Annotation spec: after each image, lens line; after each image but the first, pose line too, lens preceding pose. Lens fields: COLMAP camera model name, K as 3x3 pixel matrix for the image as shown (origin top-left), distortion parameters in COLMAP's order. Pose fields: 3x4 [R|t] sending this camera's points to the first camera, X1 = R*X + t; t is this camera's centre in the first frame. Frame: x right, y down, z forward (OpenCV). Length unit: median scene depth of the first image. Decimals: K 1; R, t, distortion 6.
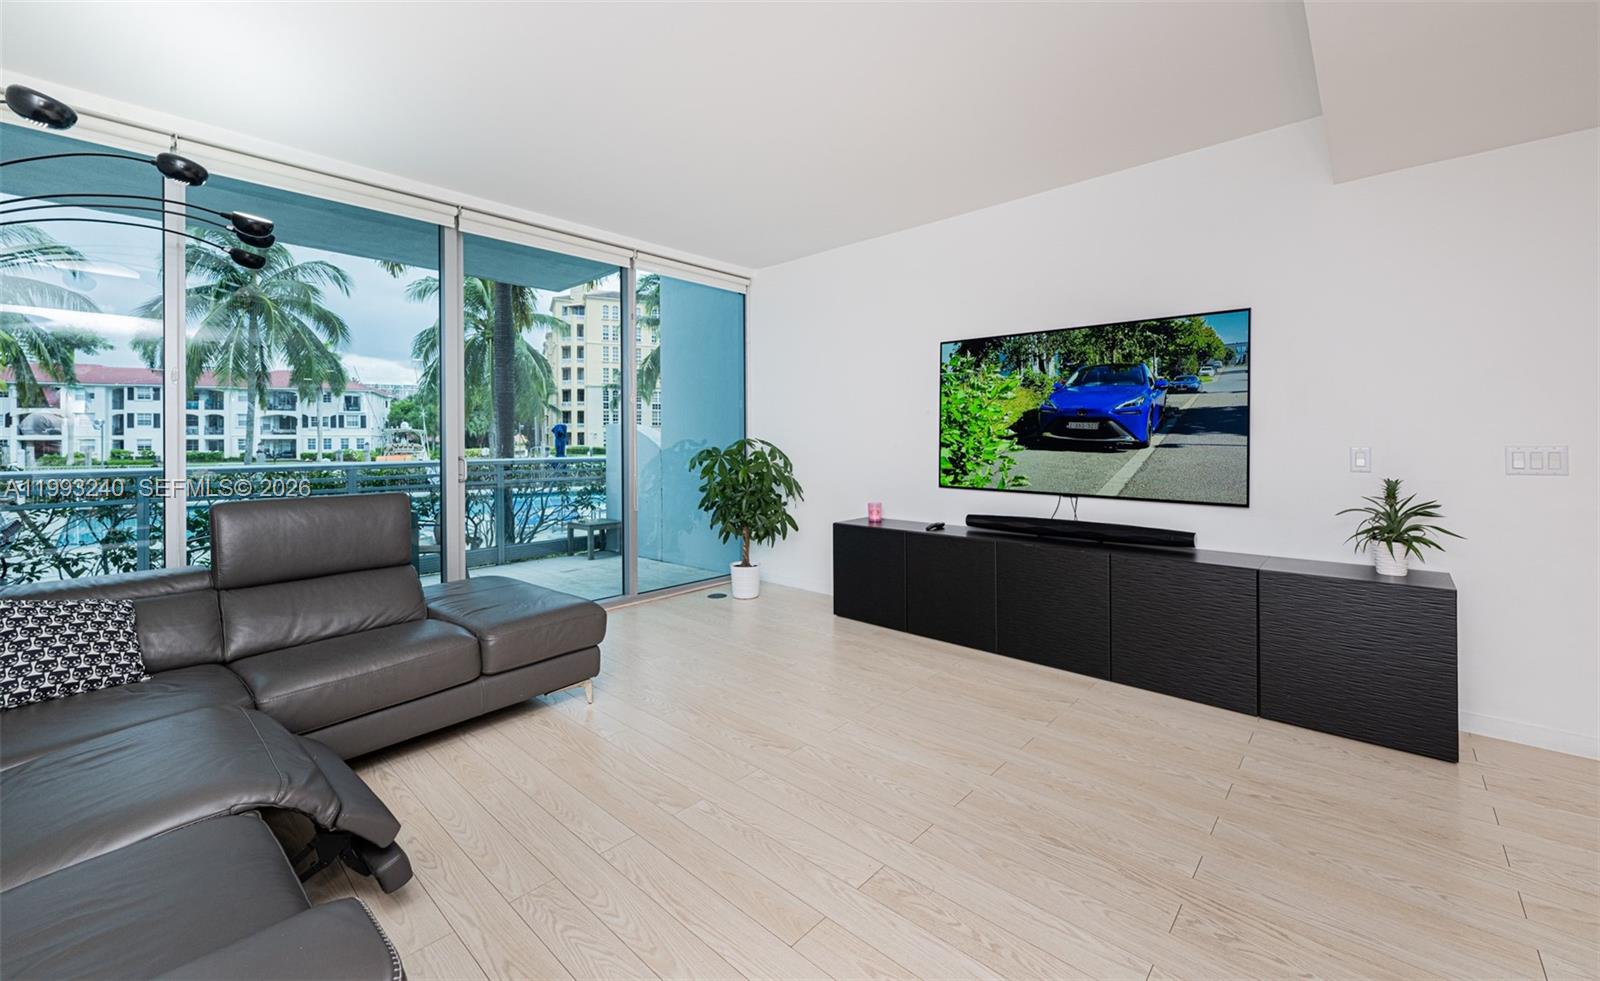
lens RADIAL K [[625.7, 0, 789.4], [0, 625.7, 434.5], [0, 0, 1]] dist [-0.002756, -0.000155]
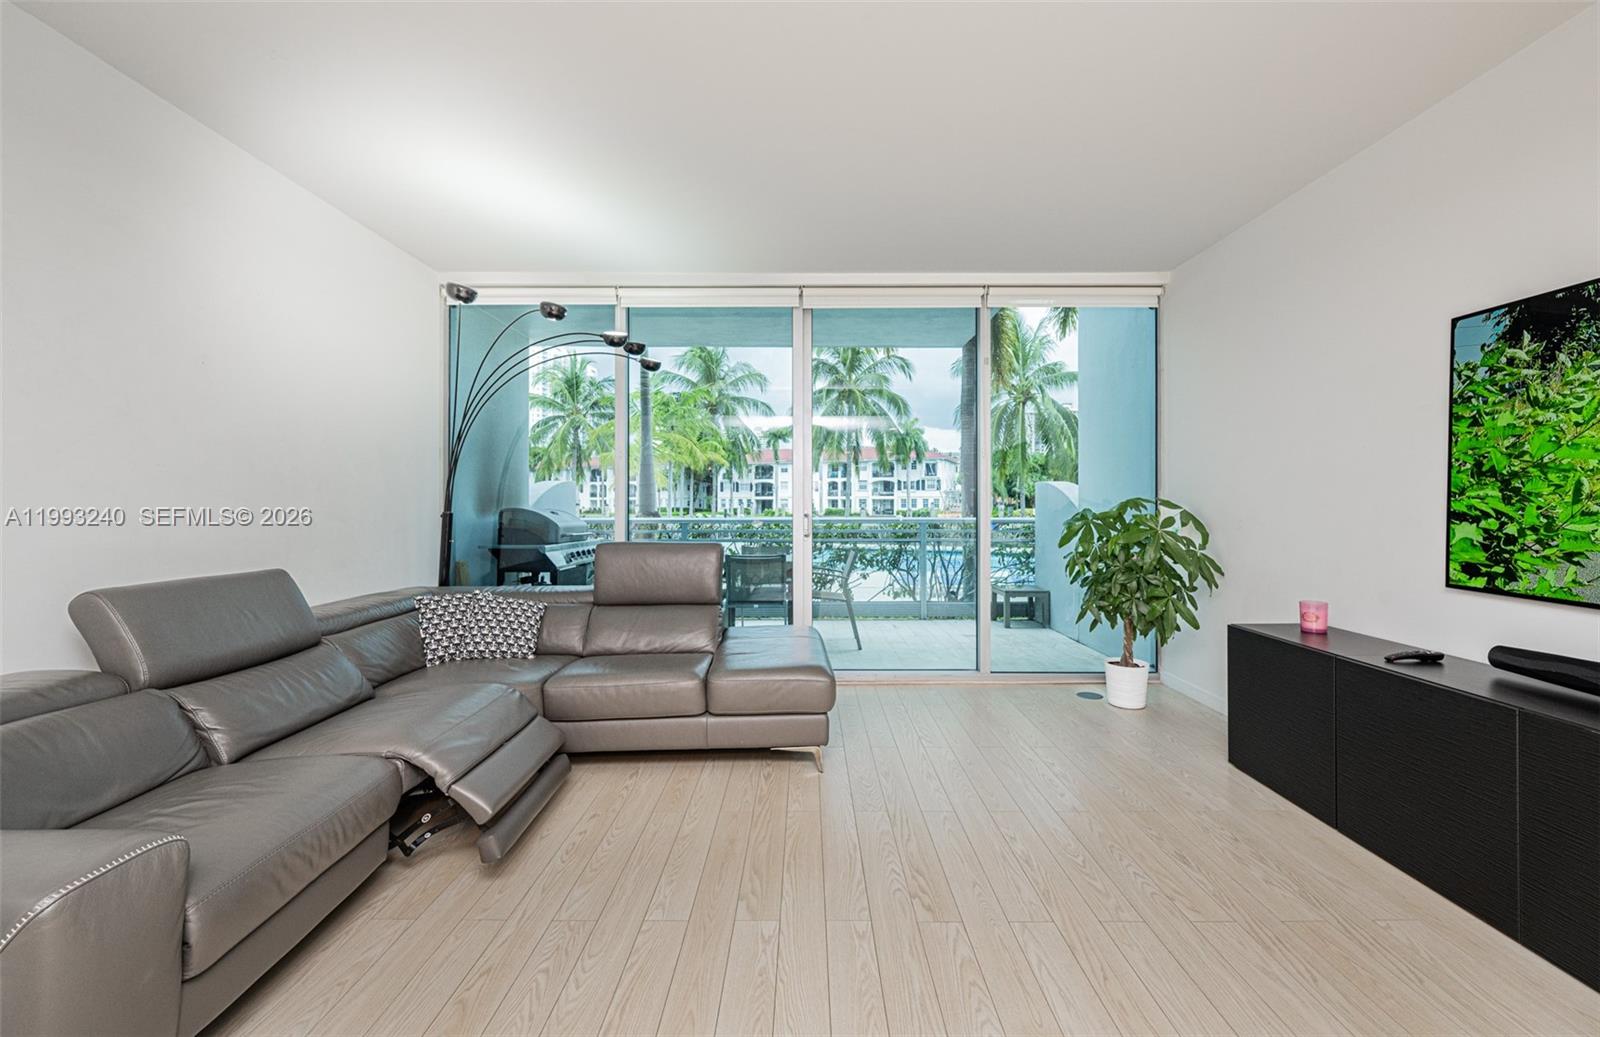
lens RADIAL K [[623.9, 0, 819.7], [0, 623.9, 511.0], [0, 0, 1]] dist [-0.000434, -0.000048]
pose [[0.691527, 0.019413, -0.722090, 0.251061], [-0.002079, 0.999688, 0.024885, -0.000133], [0.722348, -0.015707, 0.691352, 0.225904]]
